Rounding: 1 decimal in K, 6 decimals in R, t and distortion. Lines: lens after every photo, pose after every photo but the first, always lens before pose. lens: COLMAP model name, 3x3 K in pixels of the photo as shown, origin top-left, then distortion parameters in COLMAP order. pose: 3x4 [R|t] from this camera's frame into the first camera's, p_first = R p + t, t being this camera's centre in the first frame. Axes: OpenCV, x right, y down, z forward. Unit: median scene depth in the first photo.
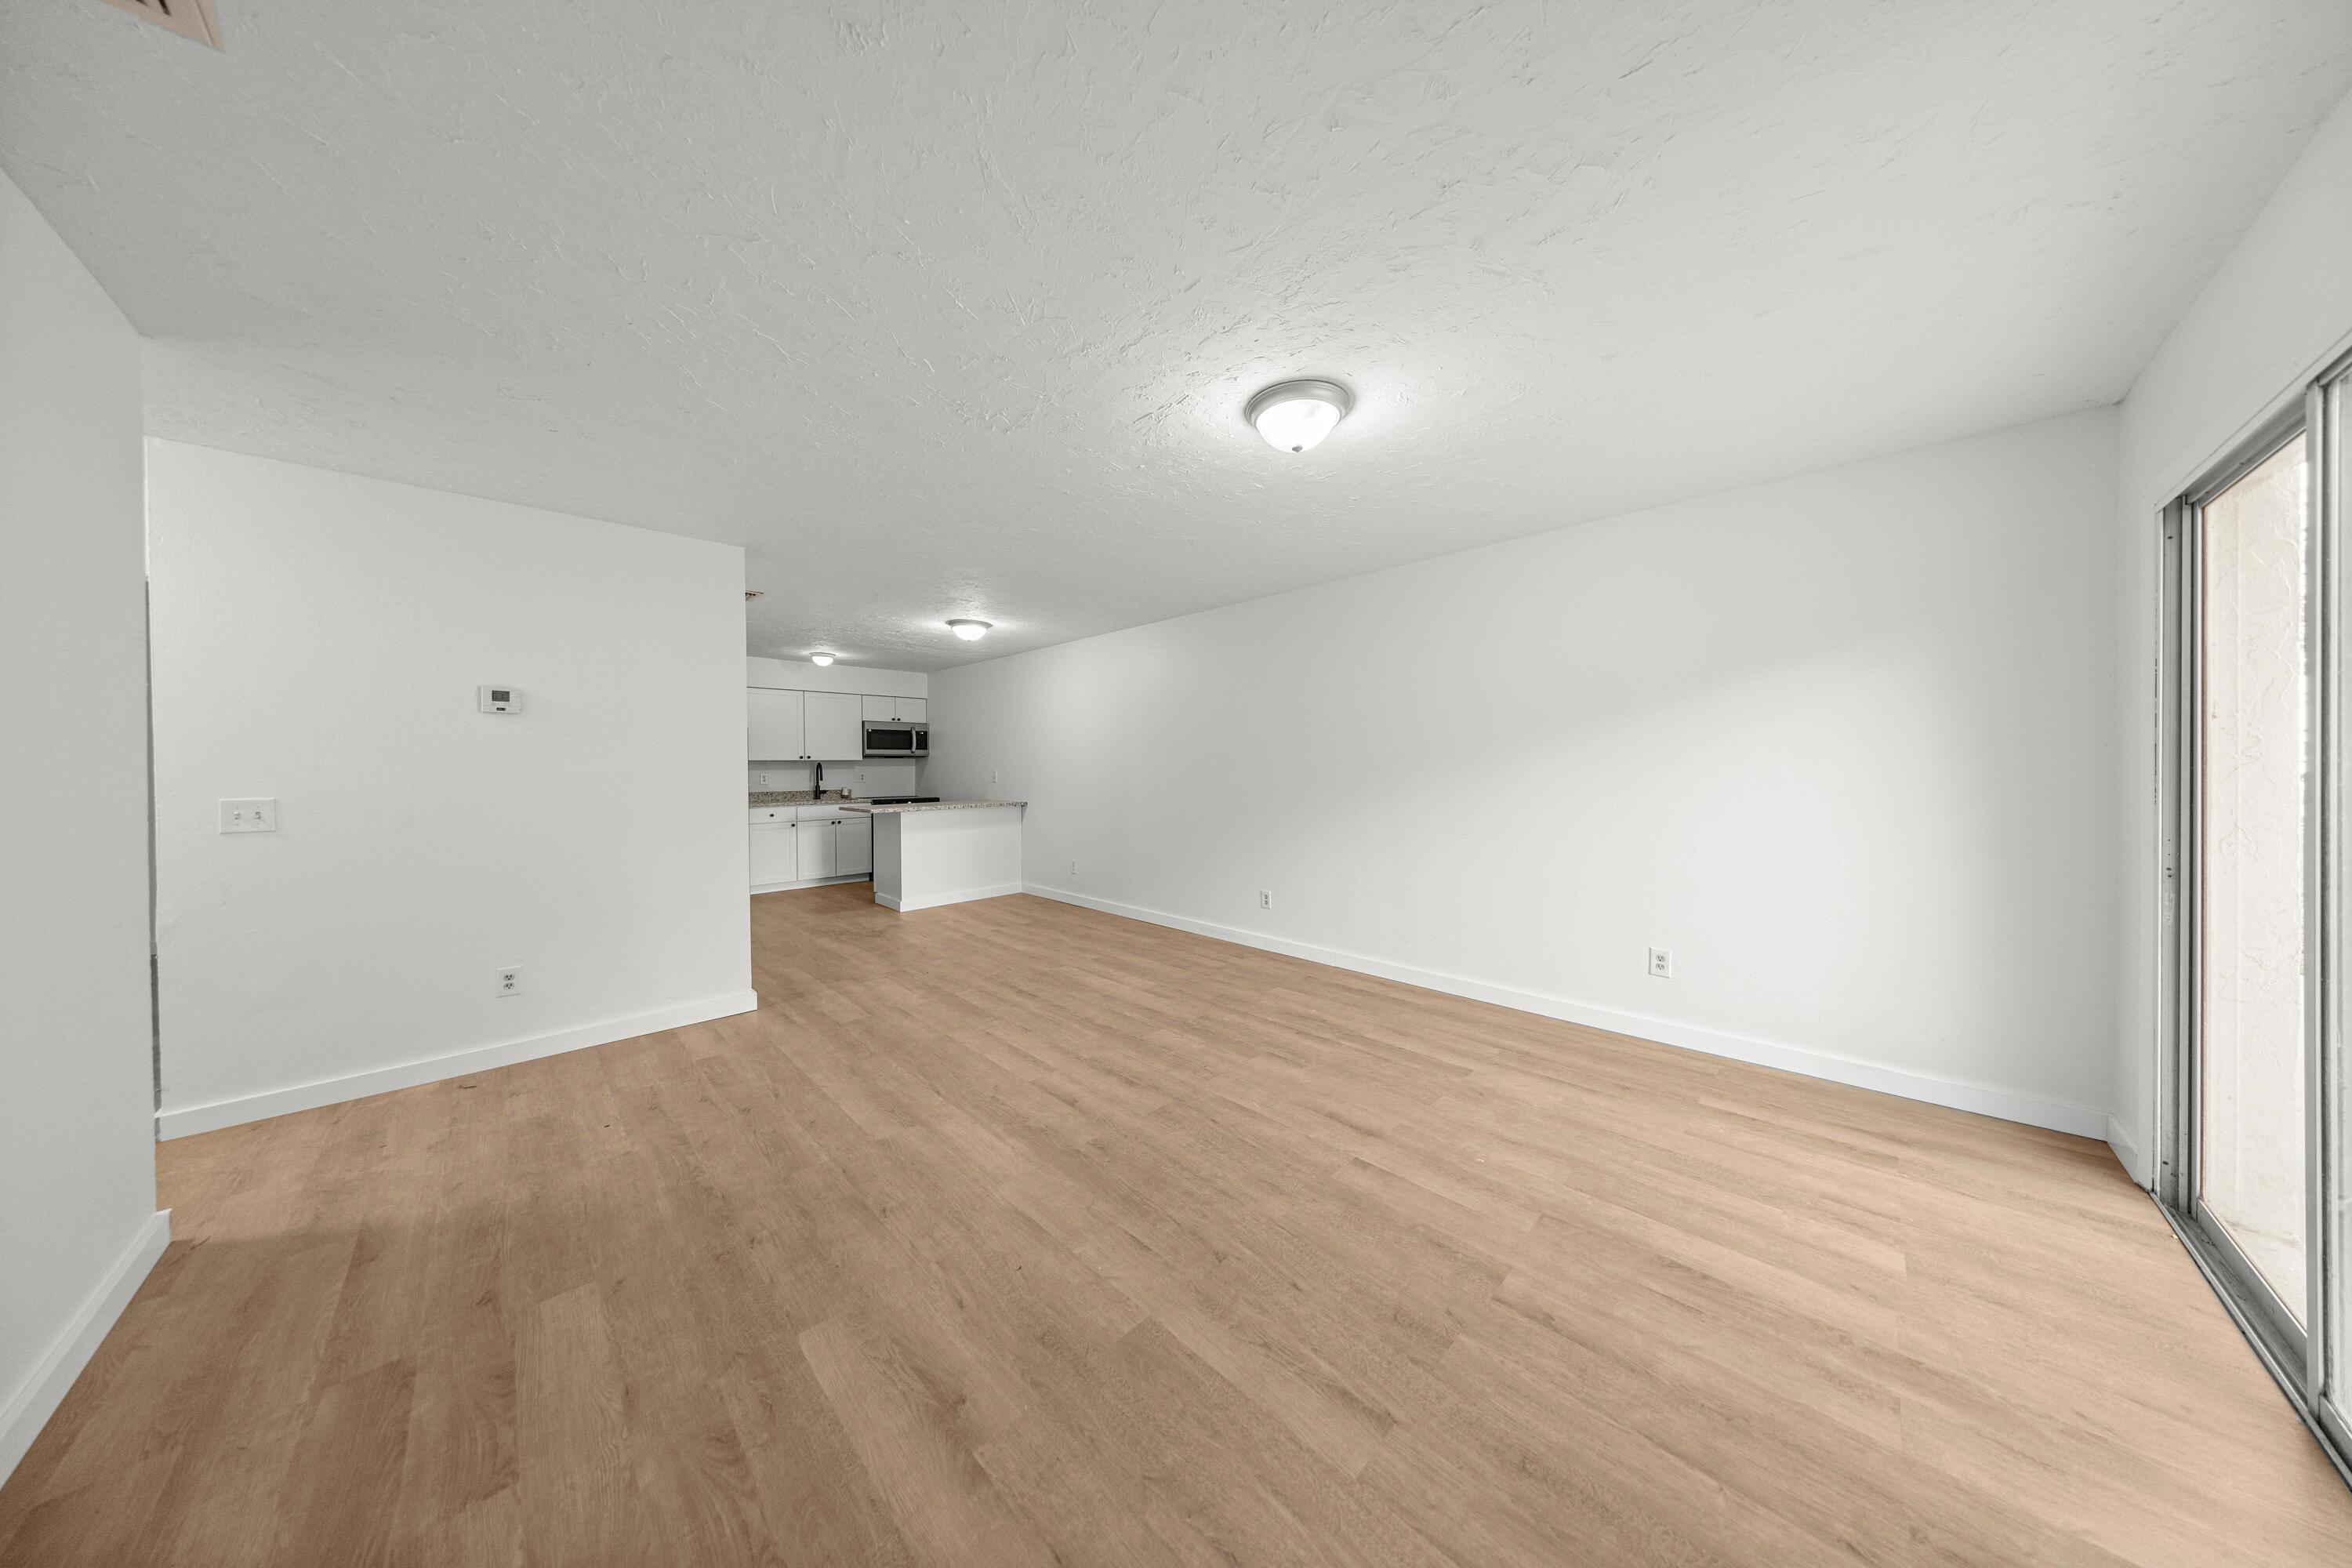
lens RADIAL K [[693.2, 0, 1178.1], [0, 693.2, 781.9], [0, 0, 1]] dist [0.000236, -0.000038]
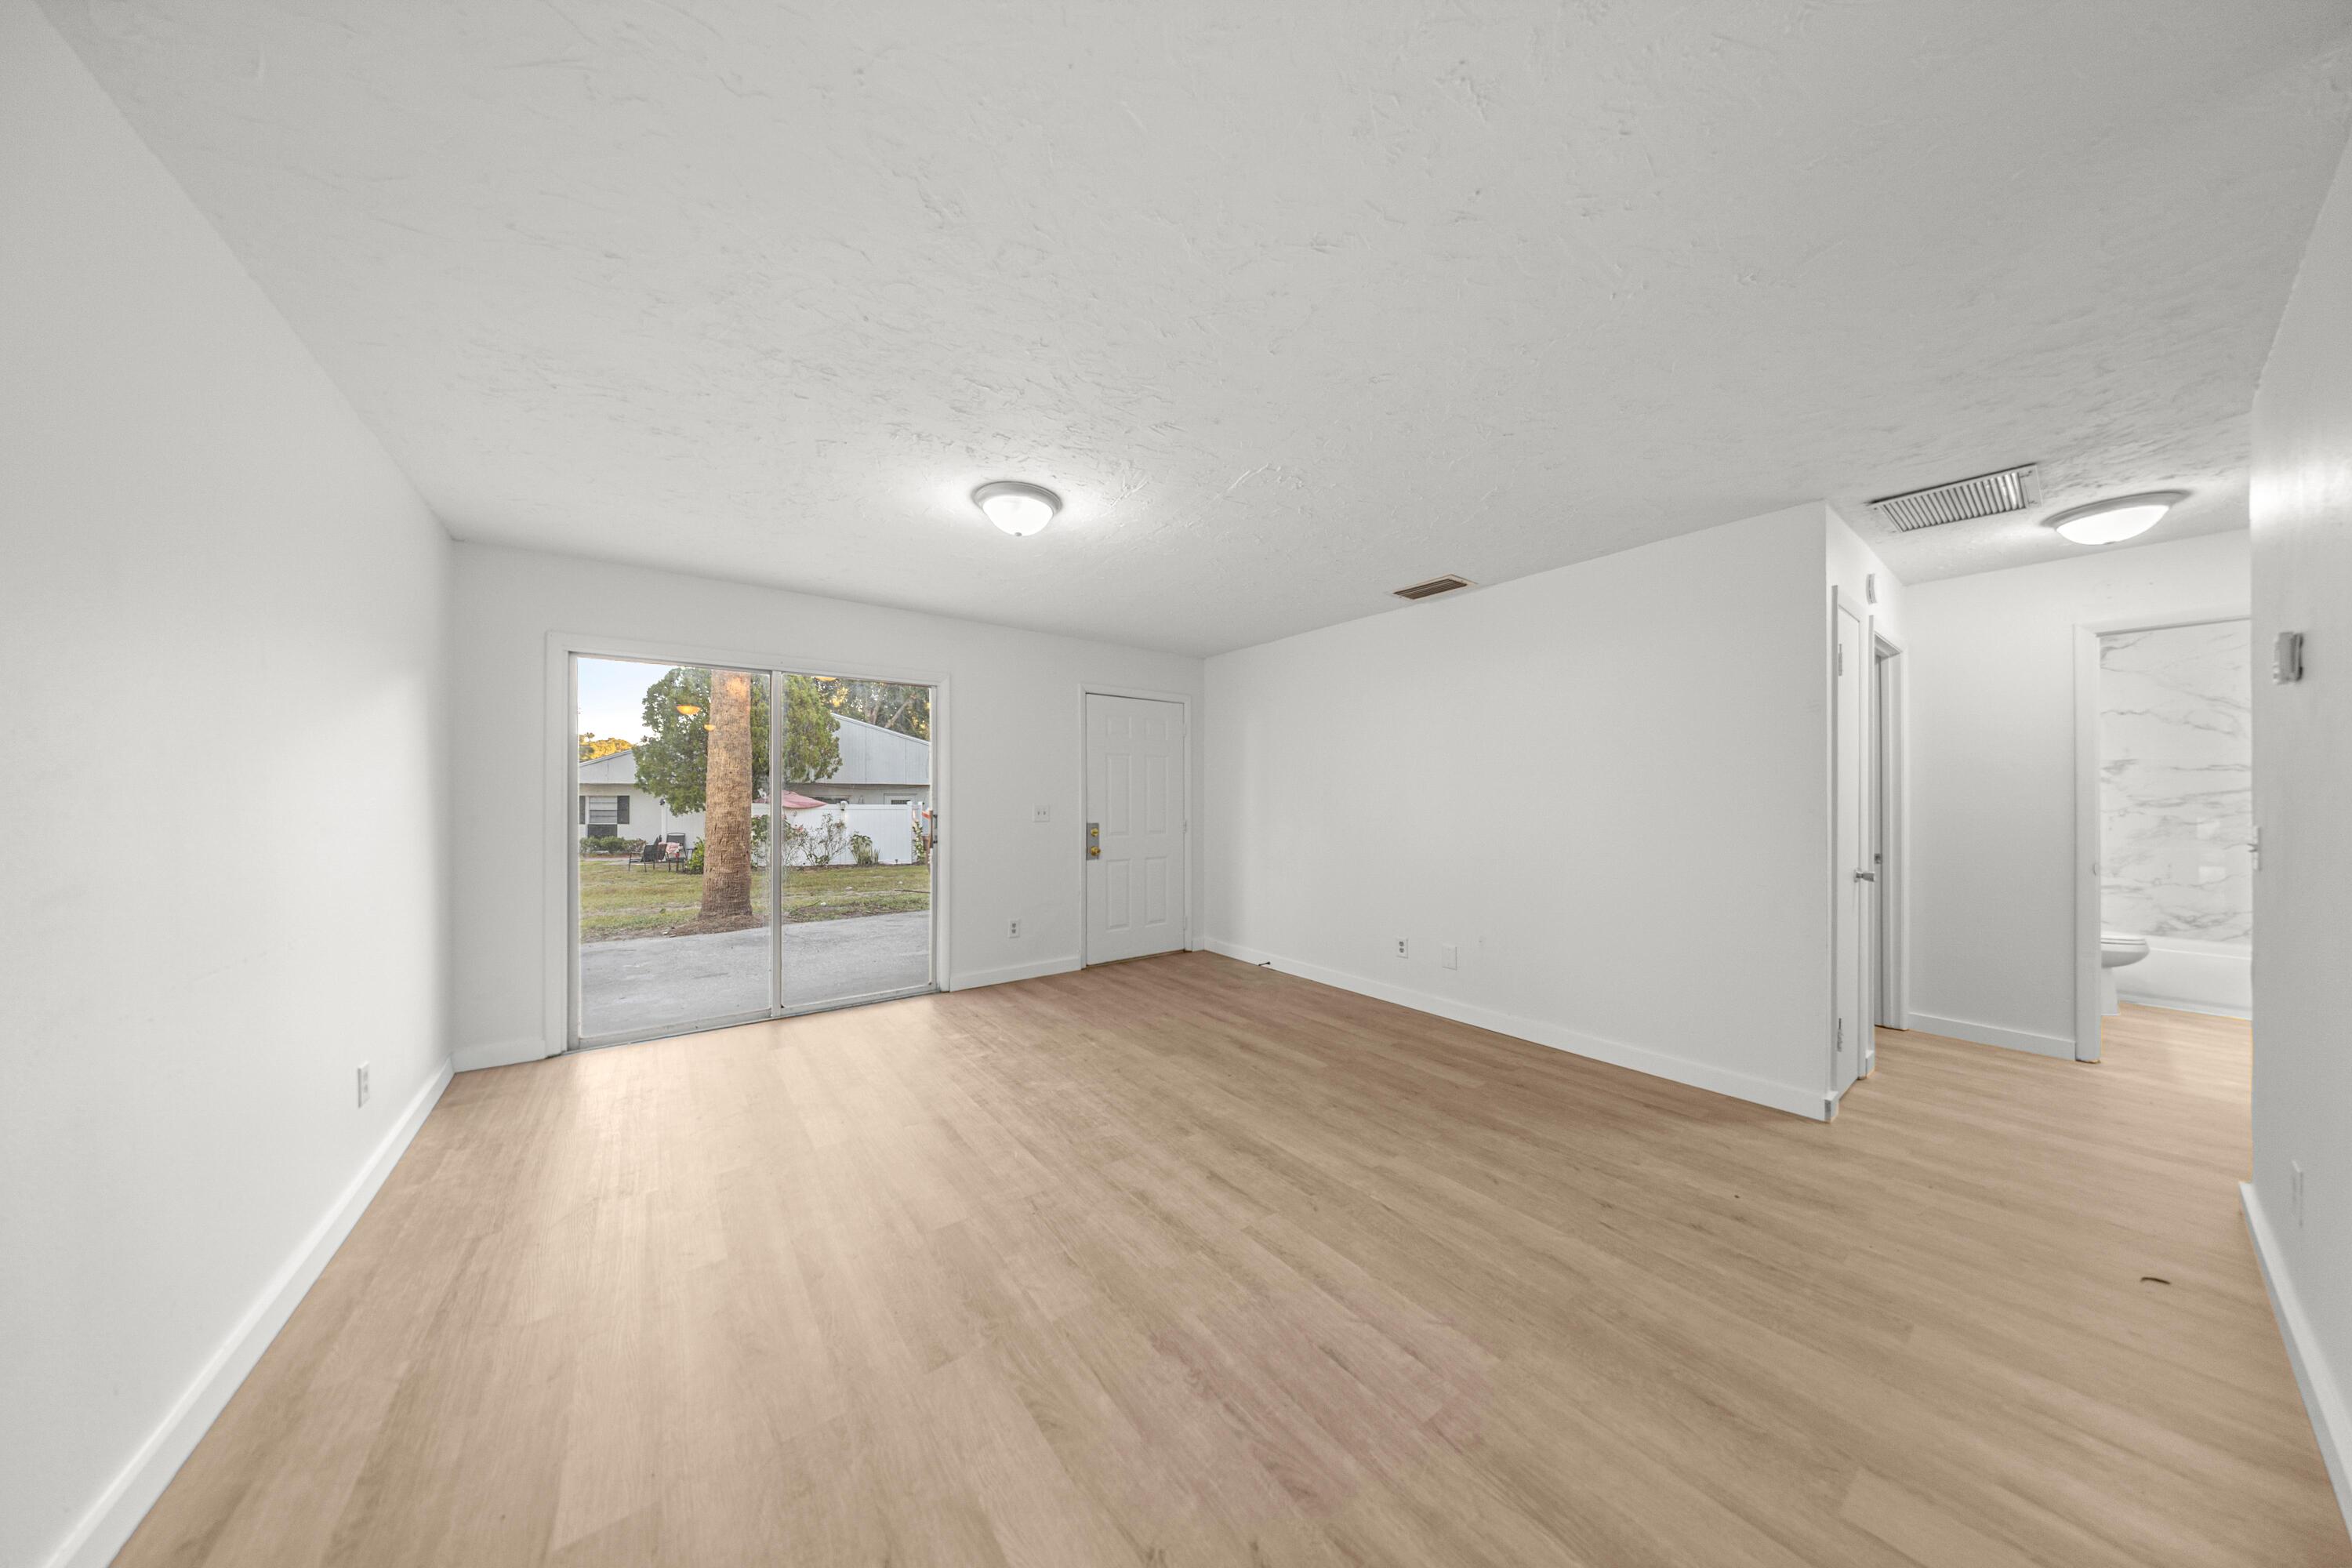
lens RADIAL K [[691.1, 0, 1177.3], [0, 691.1, 795.3], [0, 0, 1]] dist [0.008649, -0.000104]
pose [[-0.990825, 0.007172, 0.134963, -0.248697], [0.008898, 0.999886, 0.012192, -0.030780], [-0.134861, 0.013281, -0.990776, 2.021539]]
